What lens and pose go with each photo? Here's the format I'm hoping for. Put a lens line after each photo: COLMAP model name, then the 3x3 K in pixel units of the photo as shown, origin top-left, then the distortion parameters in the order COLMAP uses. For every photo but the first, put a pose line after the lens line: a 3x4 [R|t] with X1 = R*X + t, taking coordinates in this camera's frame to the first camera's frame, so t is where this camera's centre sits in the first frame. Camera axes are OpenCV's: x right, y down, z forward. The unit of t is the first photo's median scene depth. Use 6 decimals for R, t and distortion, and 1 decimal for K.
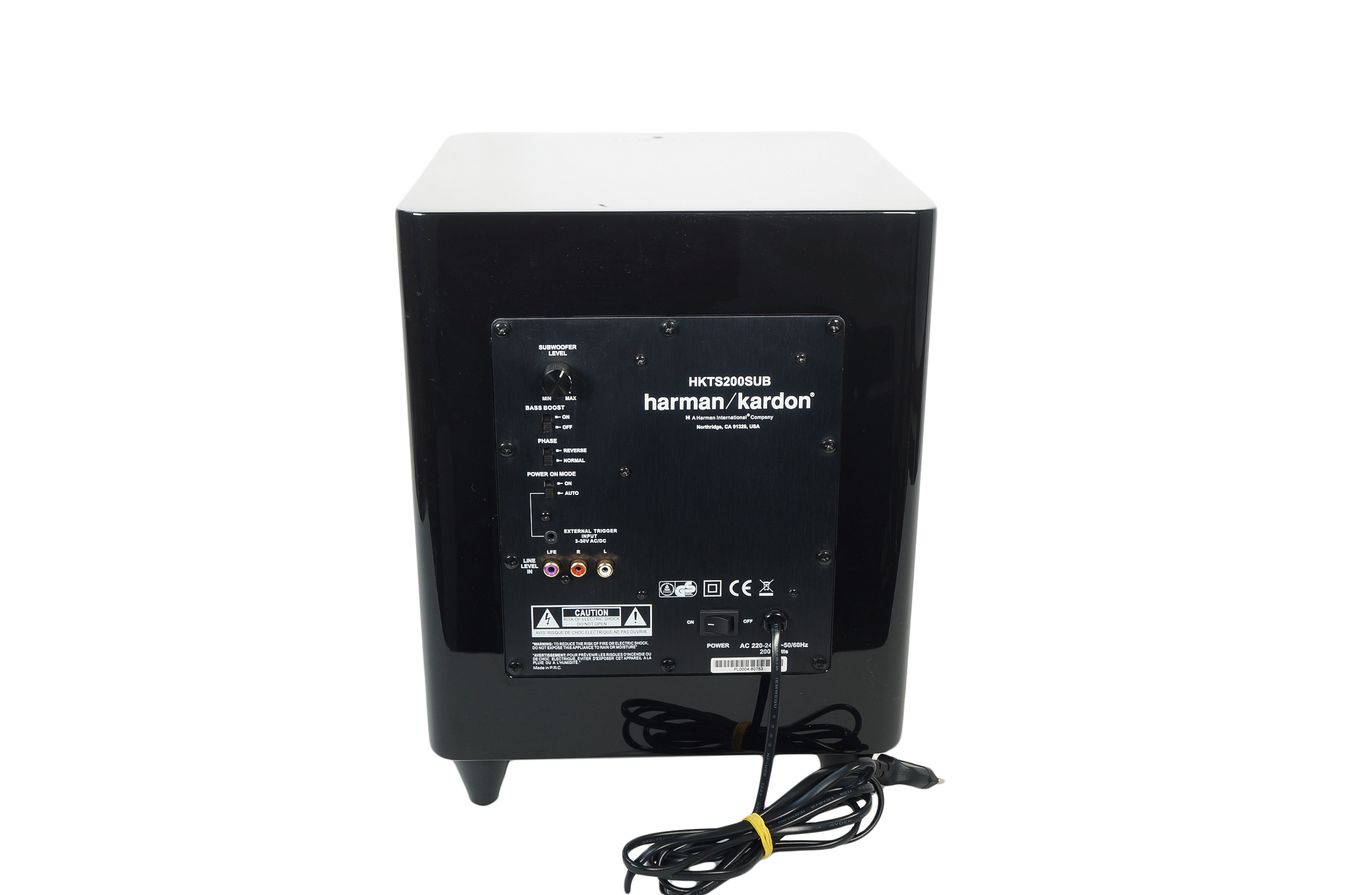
lens RADIAL K [[1436.8, 0, 674.5], [0, 1436.8, 450.1], [0, 0, 1]] dist [0.080347, 0.000000]
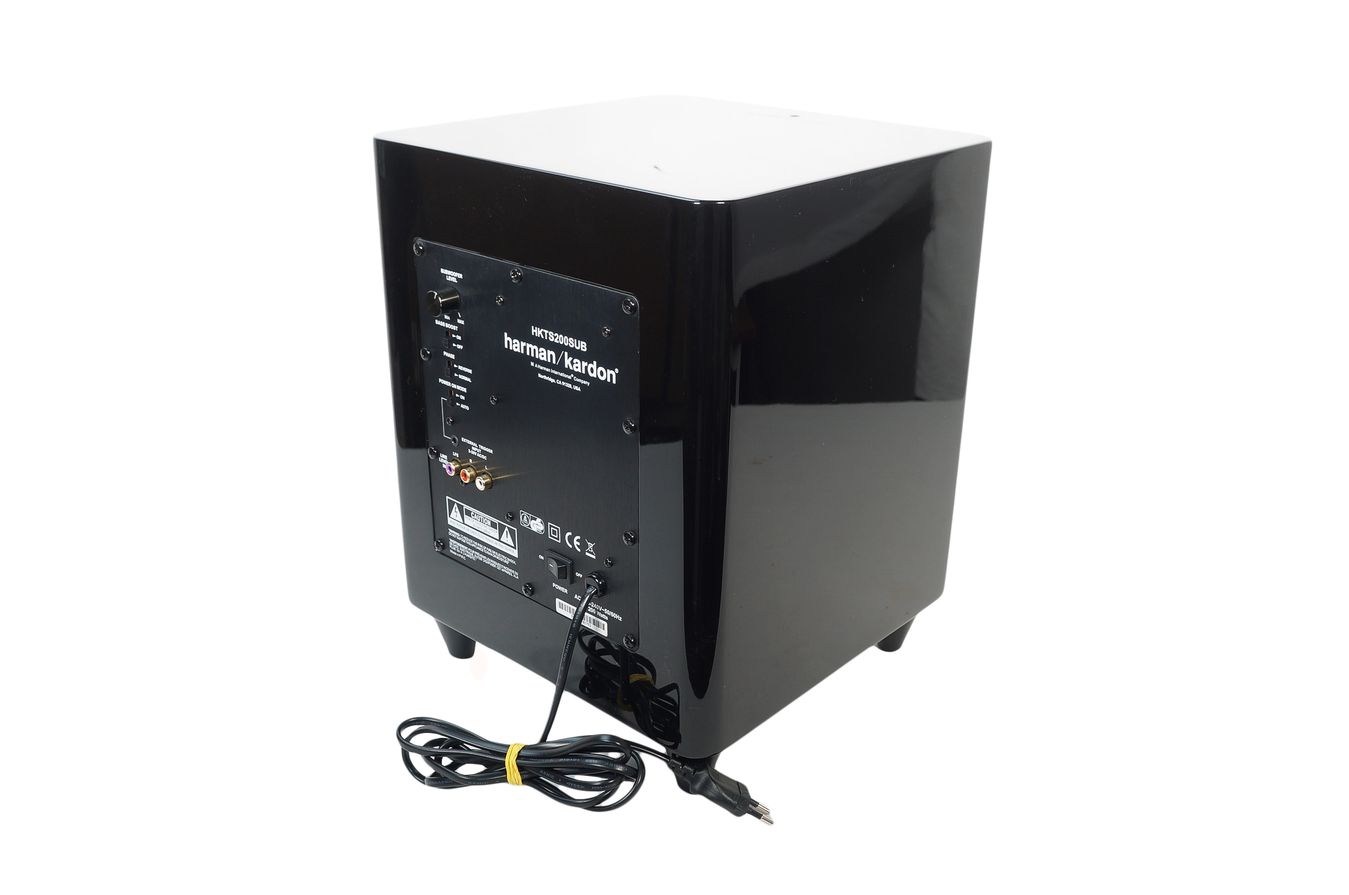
lens RADIAL K [[1289.8, 0, 675.1], [0, 1289.8, 444.9], [0, 0, 1]] dist [-0.009841, 0.000000]
pose [[0.710567, 0.274280, -0.647970, 0.711693], [-0.252038, 0.959006, 0.129554, -0.114420], [0.656941, 0.071256, 0.750567, 0.359439]]
